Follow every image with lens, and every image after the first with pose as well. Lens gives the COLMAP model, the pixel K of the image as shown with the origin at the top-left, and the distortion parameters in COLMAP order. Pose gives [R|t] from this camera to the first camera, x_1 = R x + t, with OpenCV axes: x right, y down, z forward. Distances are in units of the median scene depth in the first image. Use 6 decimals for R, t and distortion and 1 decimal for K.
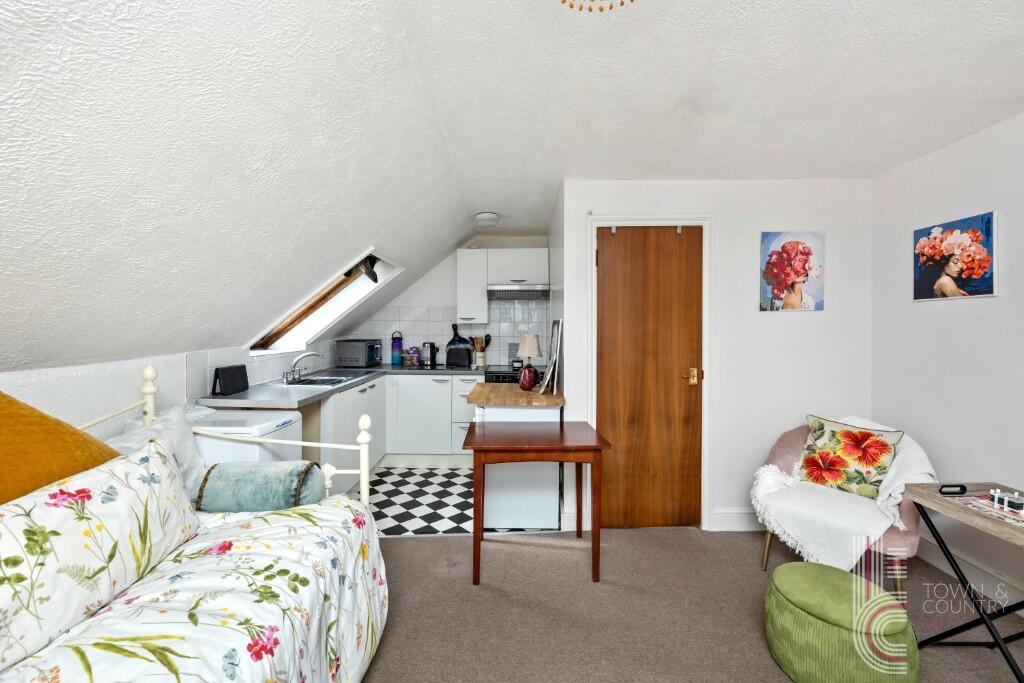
lens RADIAL K [[406.5, 0, 511.1], [0, 406.5, 326.4], [0, 0, 1]] dist [-0.000636, -0.000019]
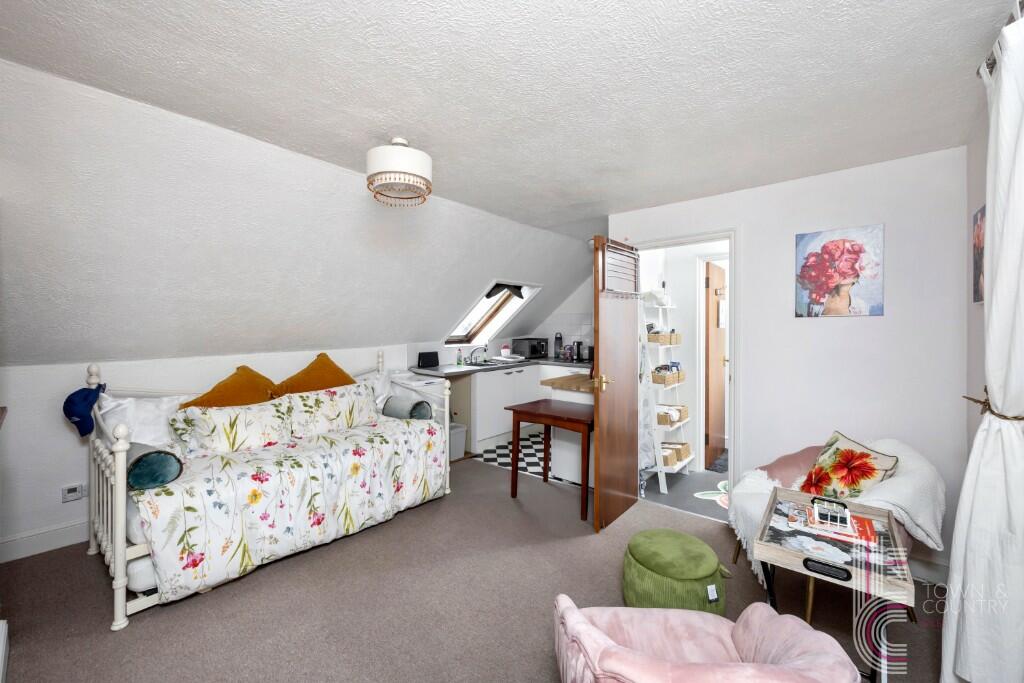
lens RADIAL K [[406.5, 0, 511.1], [0, 406.5, 326.4], [0, 0, 1]] dist [-0.000636, -0.000019]
pose [[0.769147, 0.000203, -0.639072, 0.711034], [0.004723, 0.999971, 0.006002, -0.025408], [0.639055, -0.007635, 0.769123, -0.160055]]
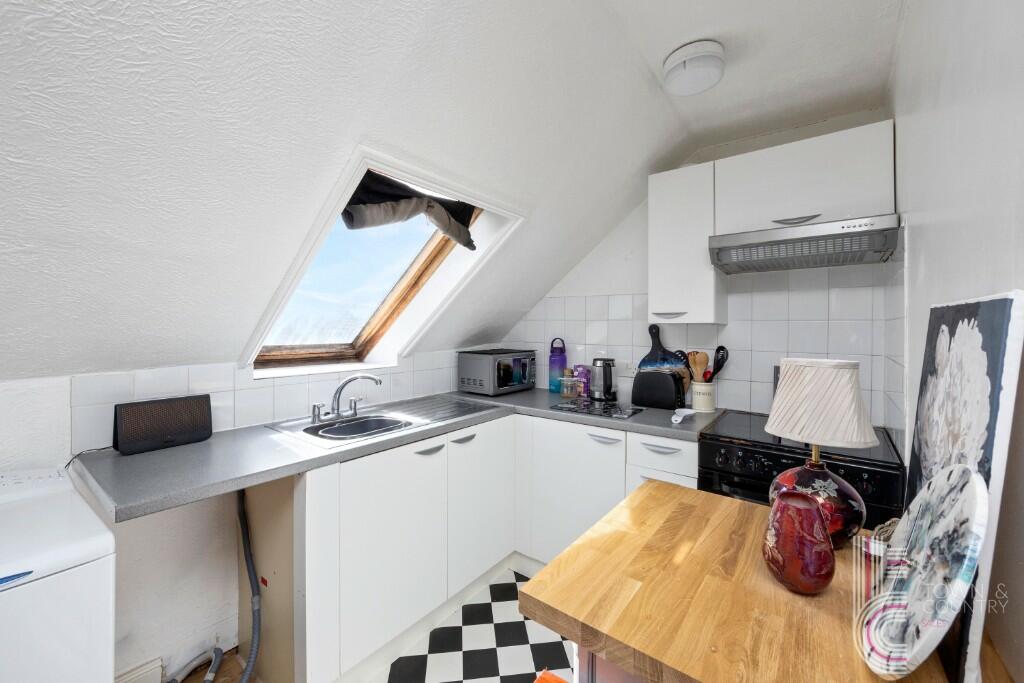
lens RADIAL K [[419.2, 0, 514.6], [0, 419.2, 328.4], [0, 0, 1]] dist [-0.000876, -0.000081]
pose [[0.807191, -0.001627, -0.590287, 0.059649], [0.001340, 0.999999, -0.000924, -0.001981], [0.590288, -0.000045, 0.807193, 0.748013]]
